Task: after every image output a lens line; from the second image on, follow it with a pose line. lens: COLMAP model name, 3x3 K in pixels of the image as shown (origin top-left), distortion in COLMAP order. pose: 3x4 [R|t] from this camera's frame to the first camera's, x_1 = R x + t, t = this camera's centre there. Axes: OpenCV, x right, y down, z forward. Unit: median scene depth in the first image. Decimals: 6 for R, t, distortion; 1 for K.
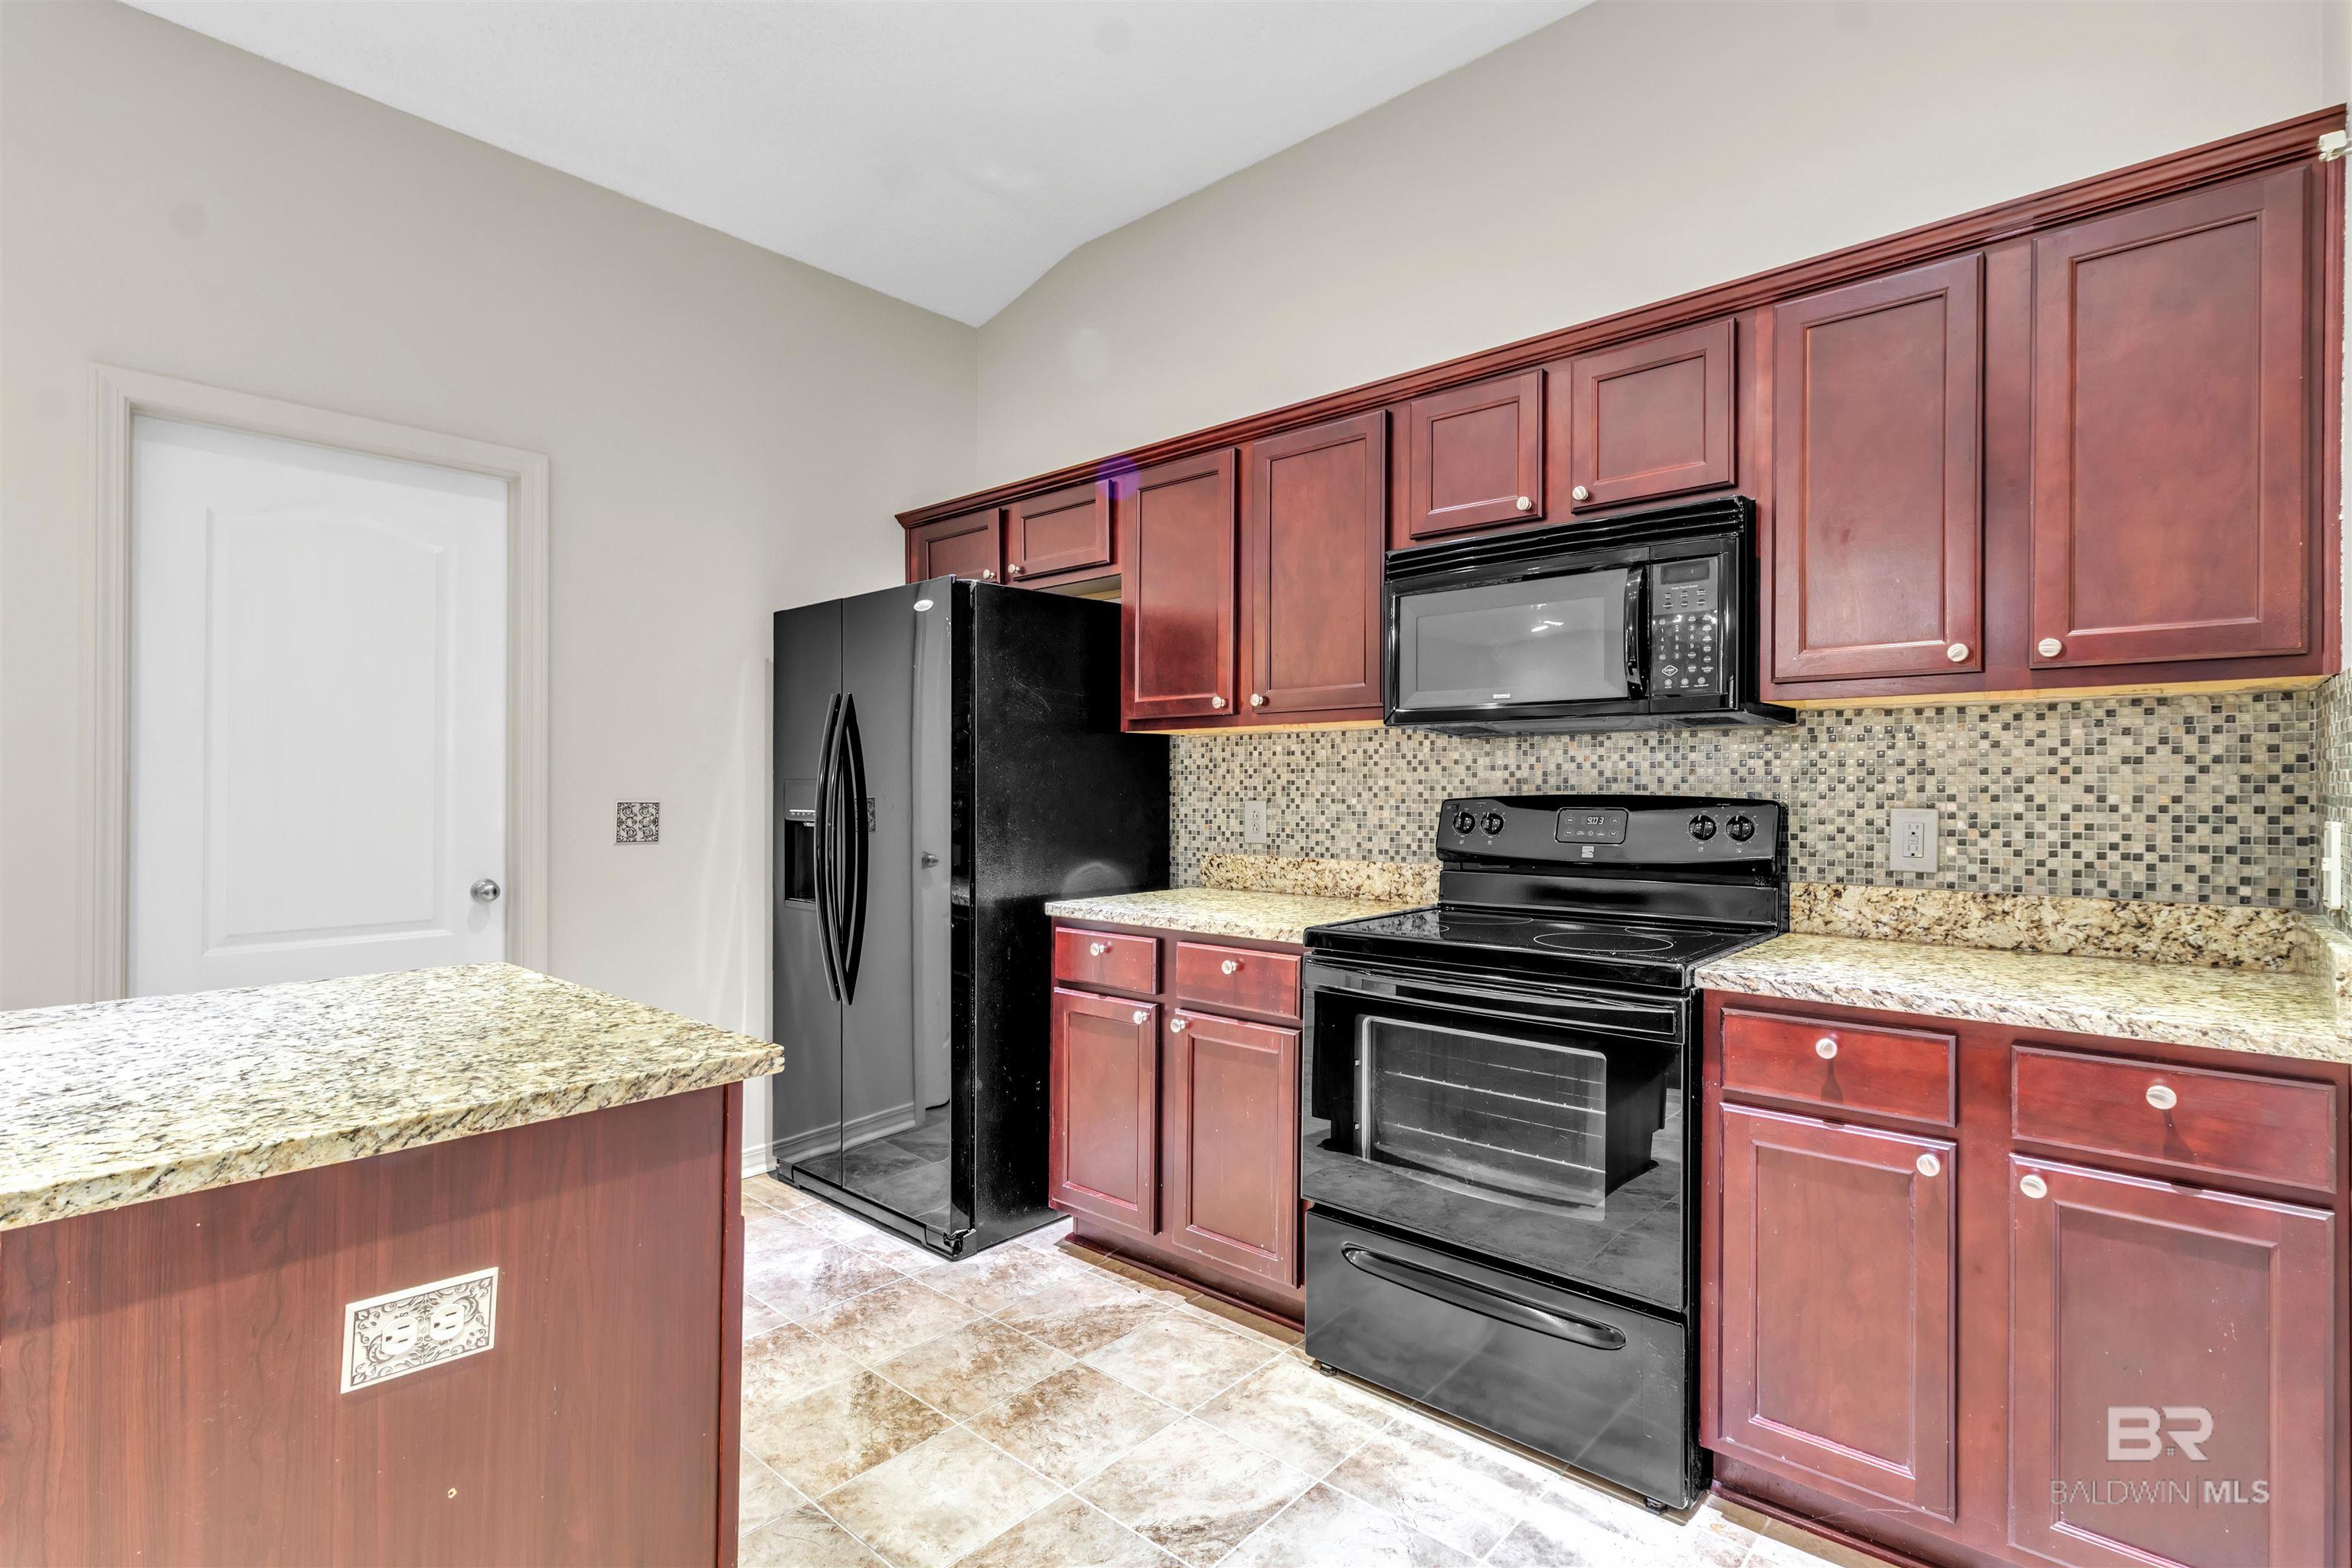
lens RADIAL K [[1110.7, 0, 1188.5], [0, 1110.7, 779.4], [0, 0, 1]] dist [0.002703, 0.000081]
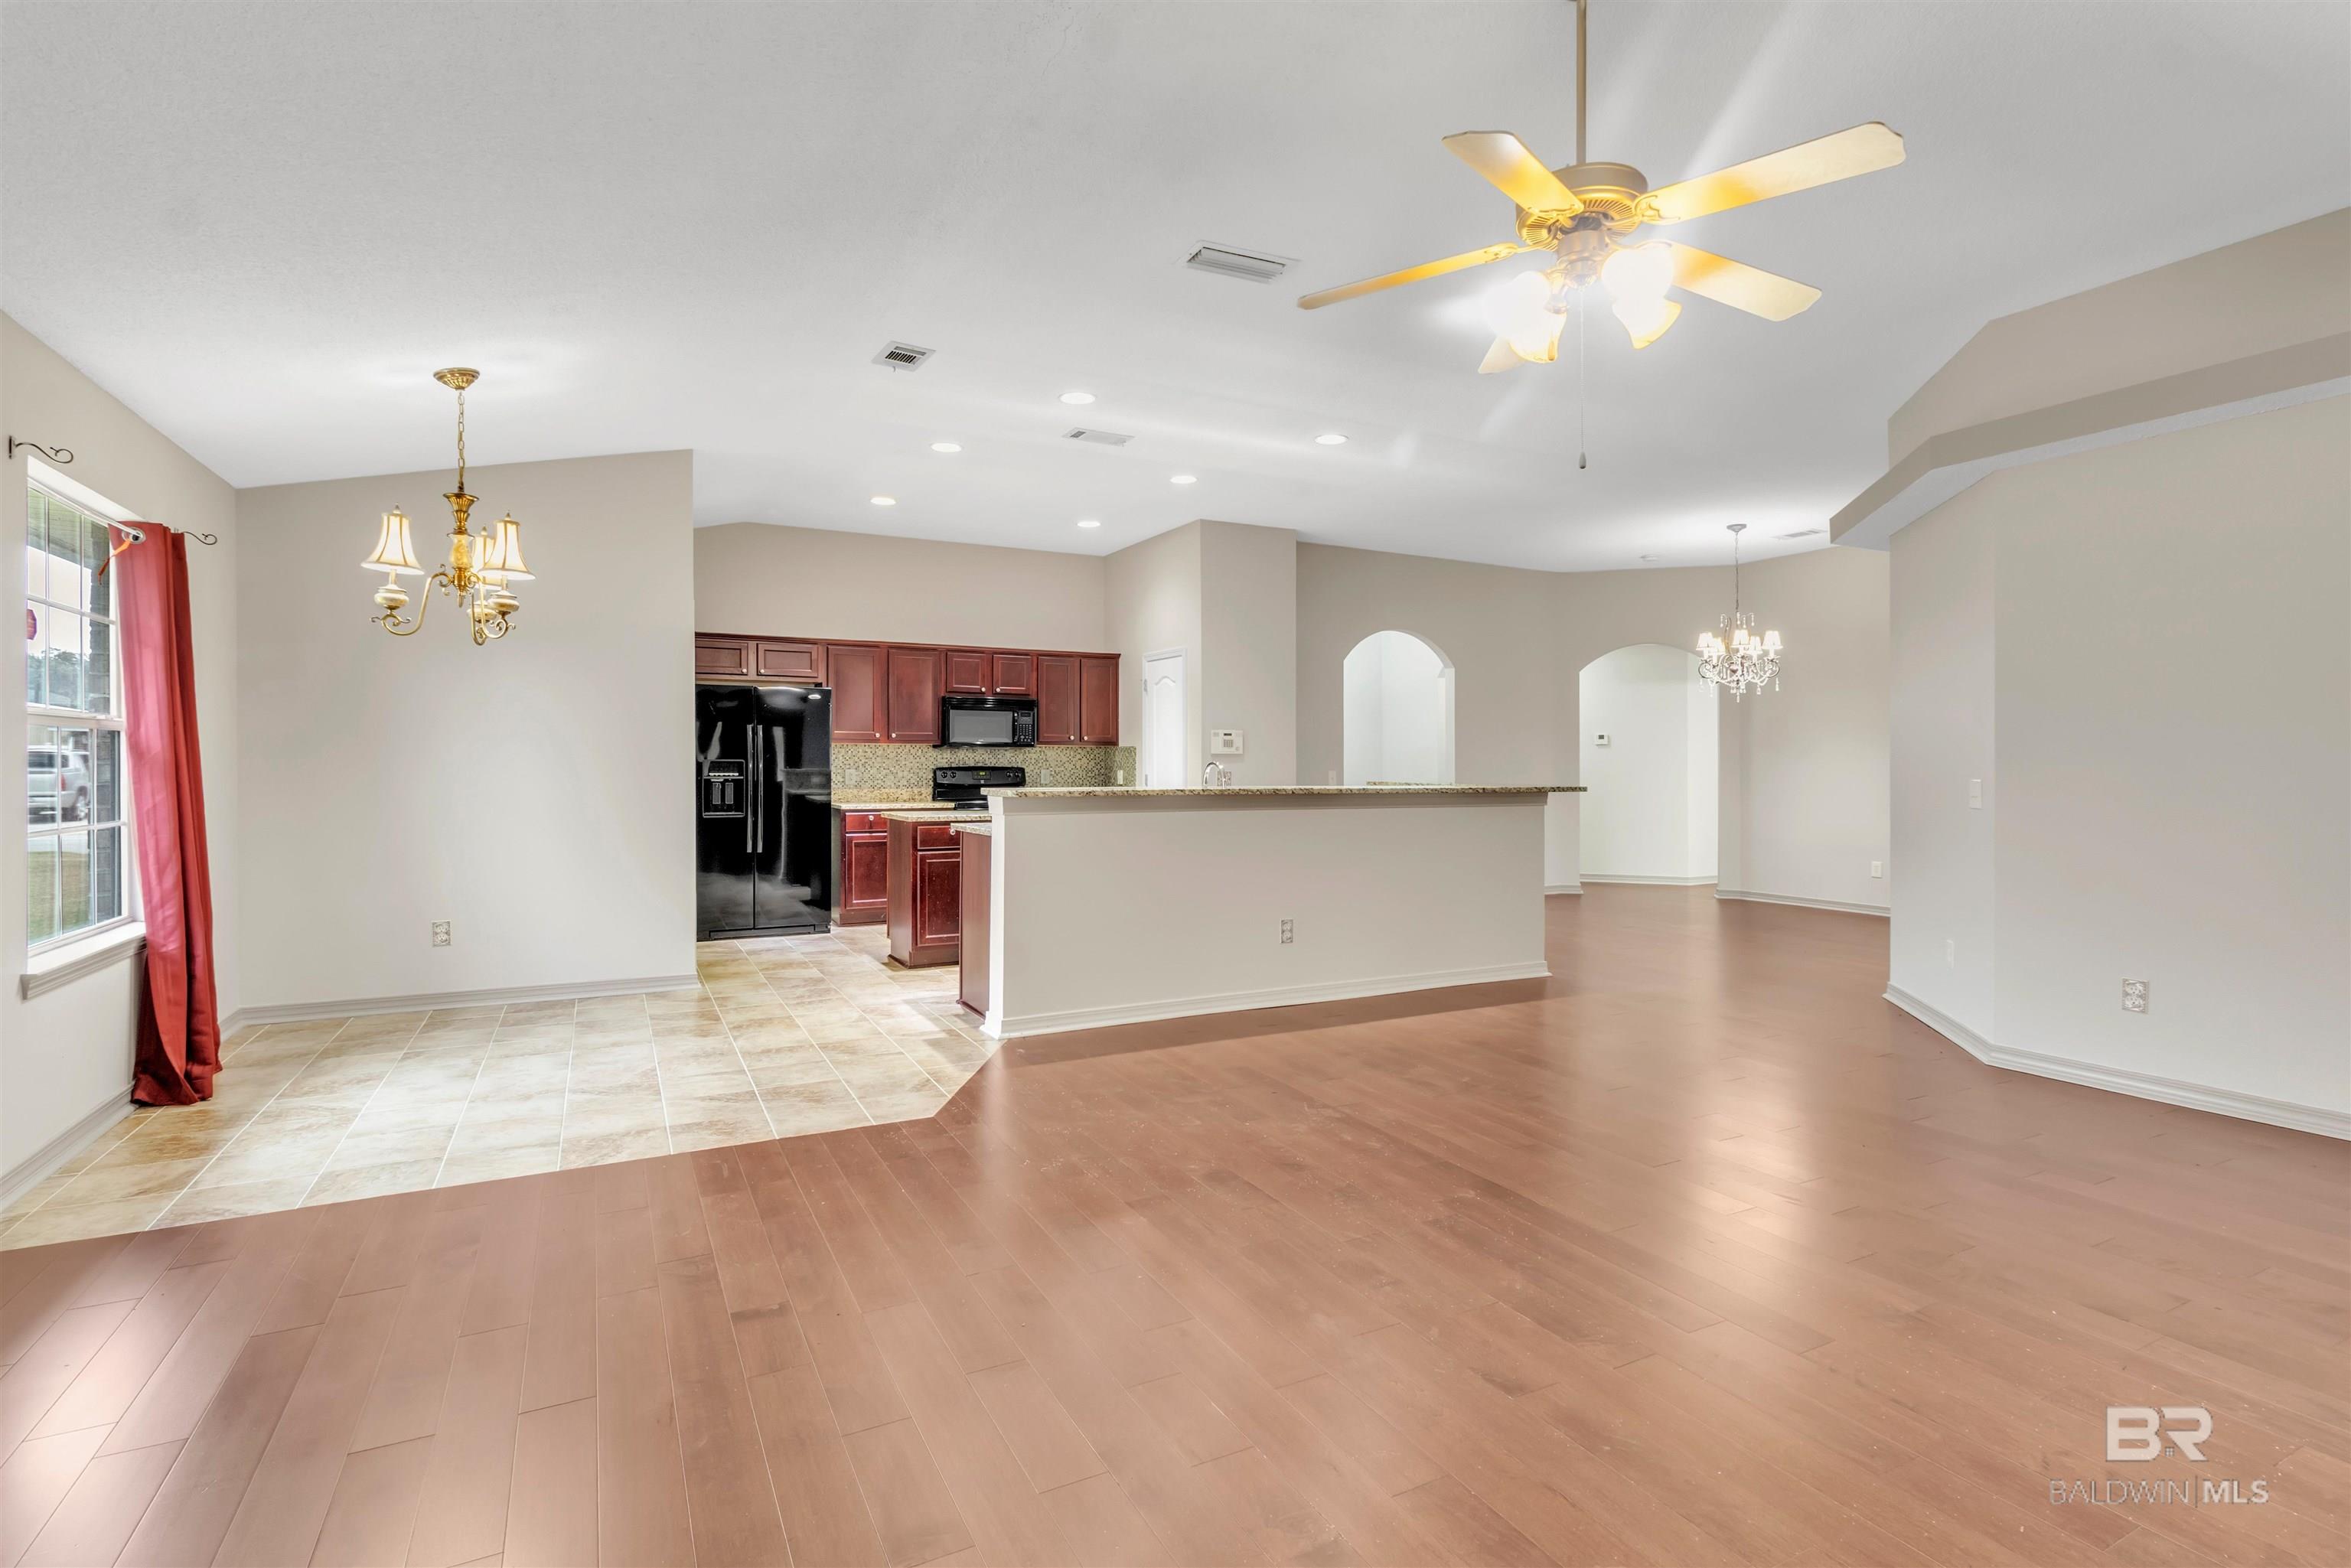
lens RADIAL K [[1114.1, 0, 1208.2], [0, 1114.1, 771.8], [0, 0, 1]] dist [0.003716, -0.000319]
pose [[0.335622, -0.003194, 0.941991, -2.436867], [-0.007889, 0.999950, 0.006201, 0.002300], [-0.941964, -0.009513, 0.335580, -0.809459]]
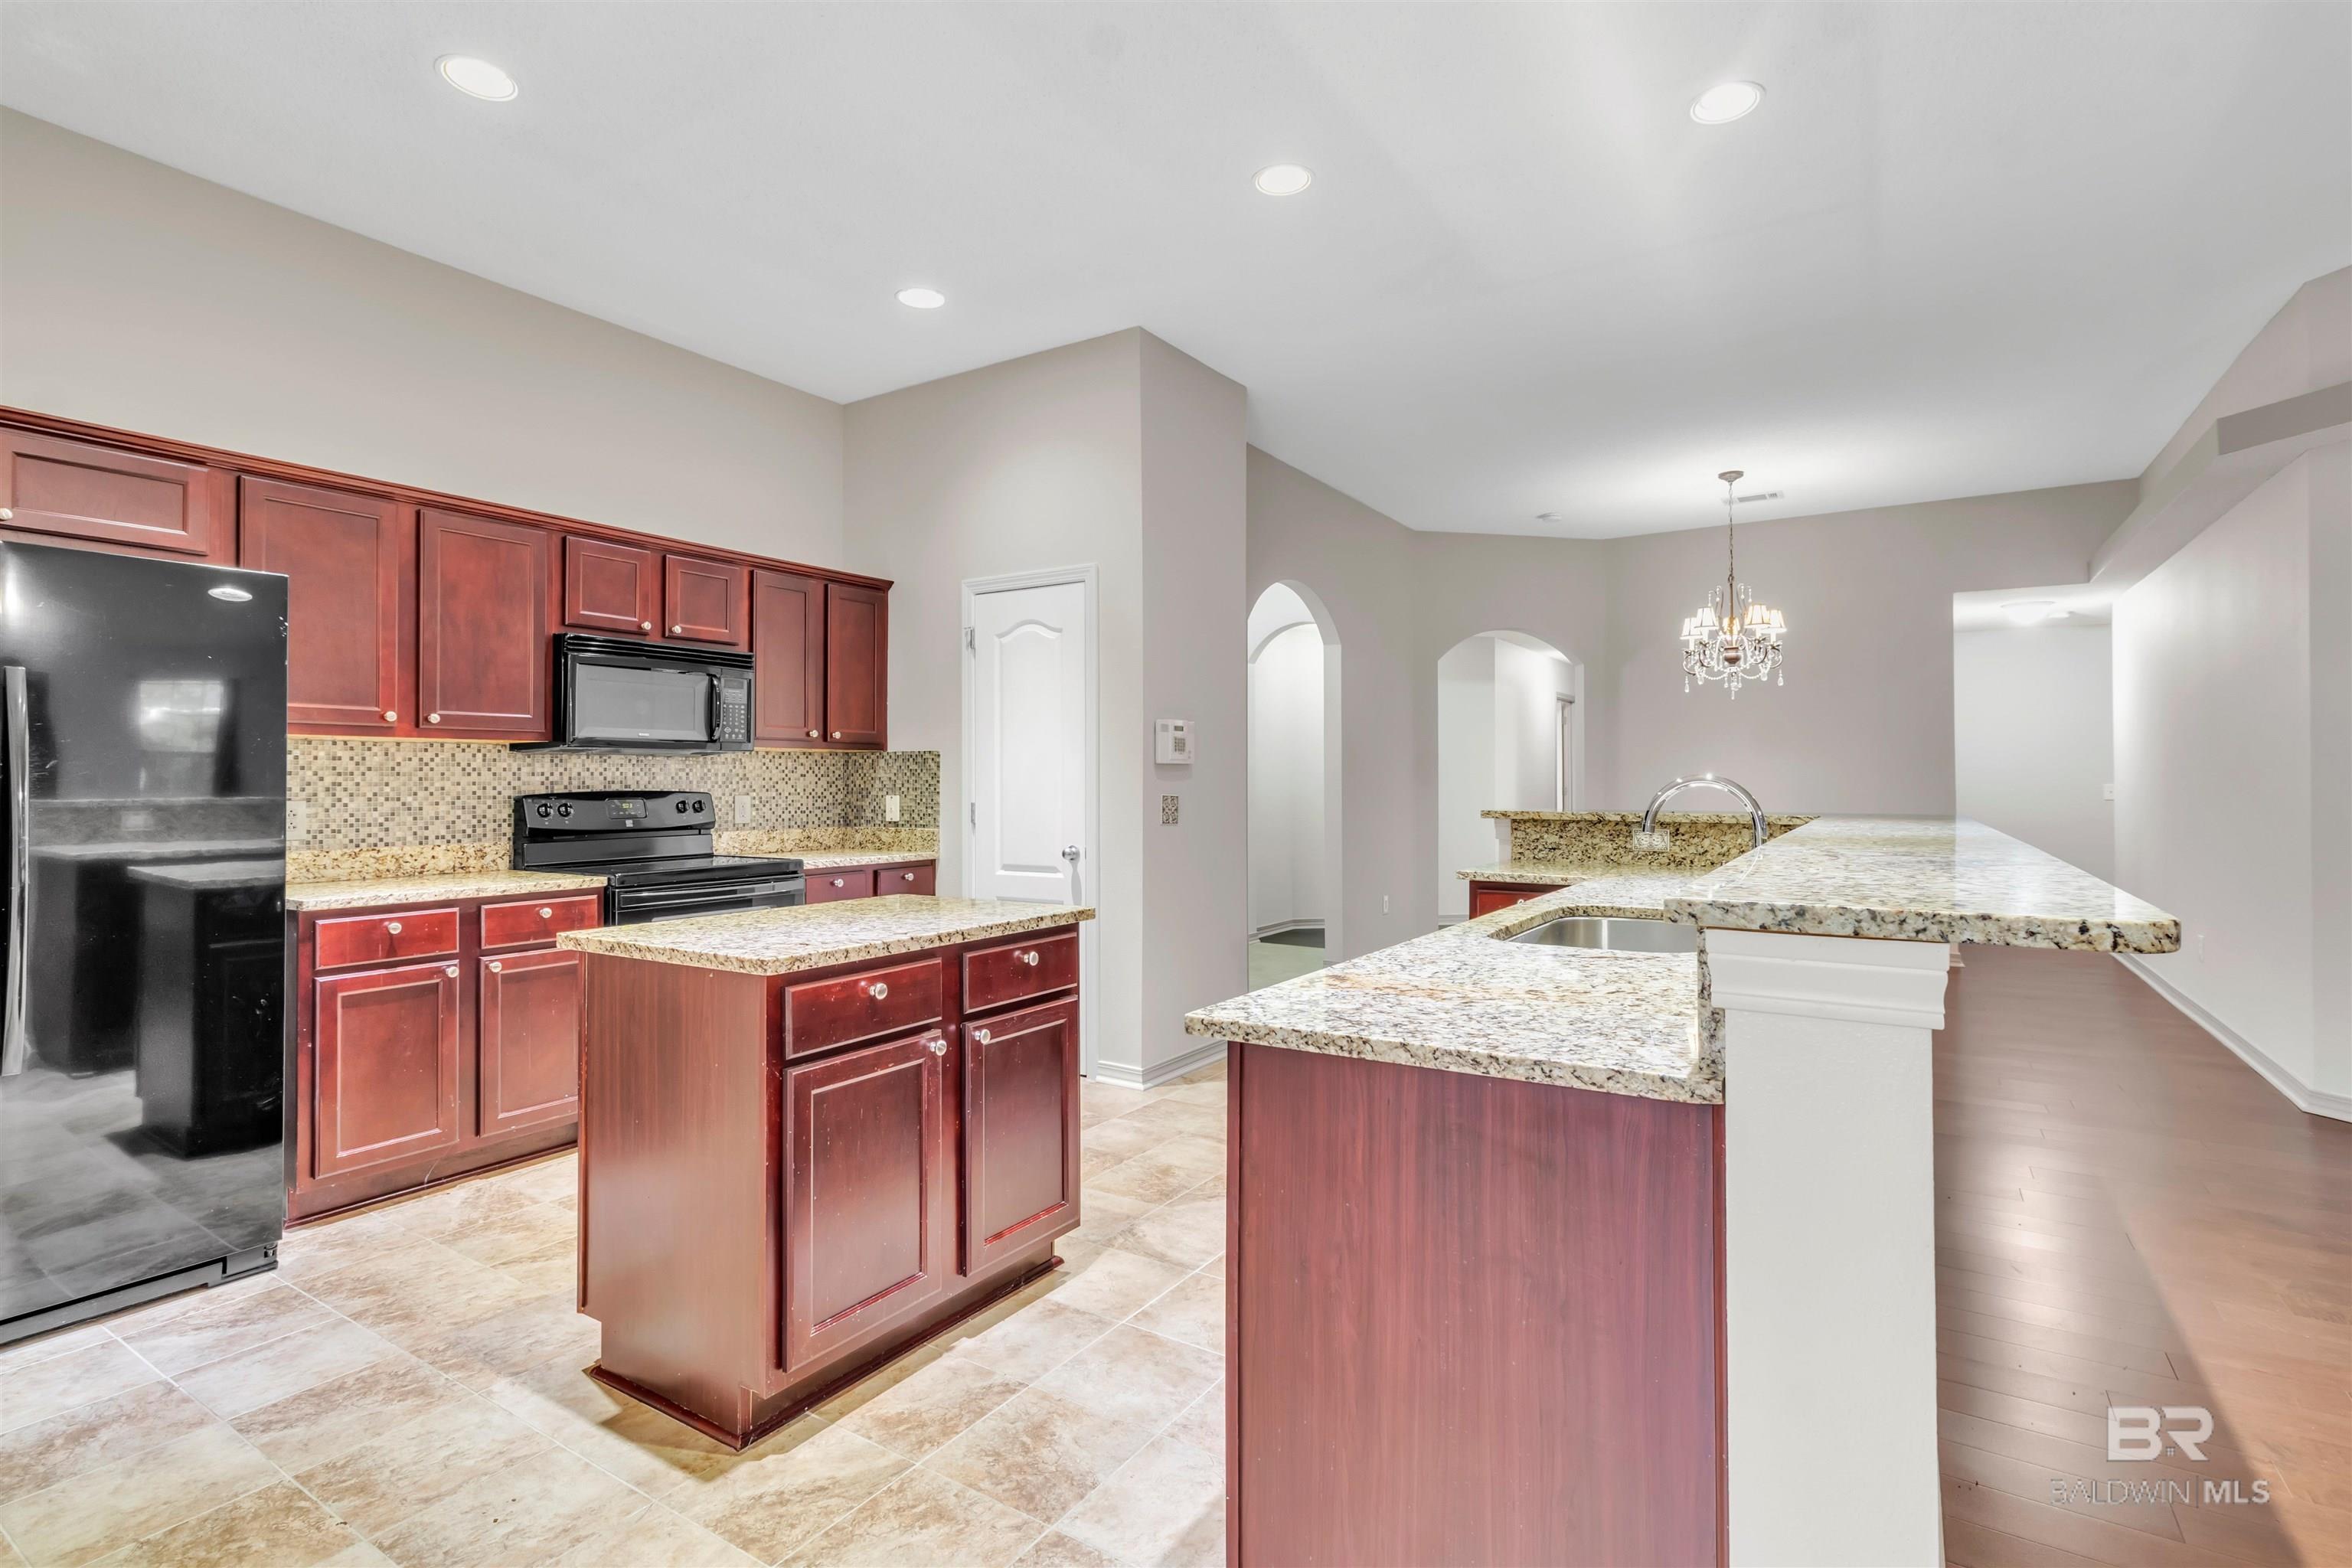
lens RADIAL K [[1104.3, 0, 1182.9], [0, 1104.3, 765.8], [0, 0, 1]] dist [0.002215, -0.000250]
pose [[-0.155616, 0.017067, 0.987670, -1.257683], [-0.000611, 0.999849, -0.017374, 0.003516], [-0.987817, -0.003307, -0.155582, 0.344018]]
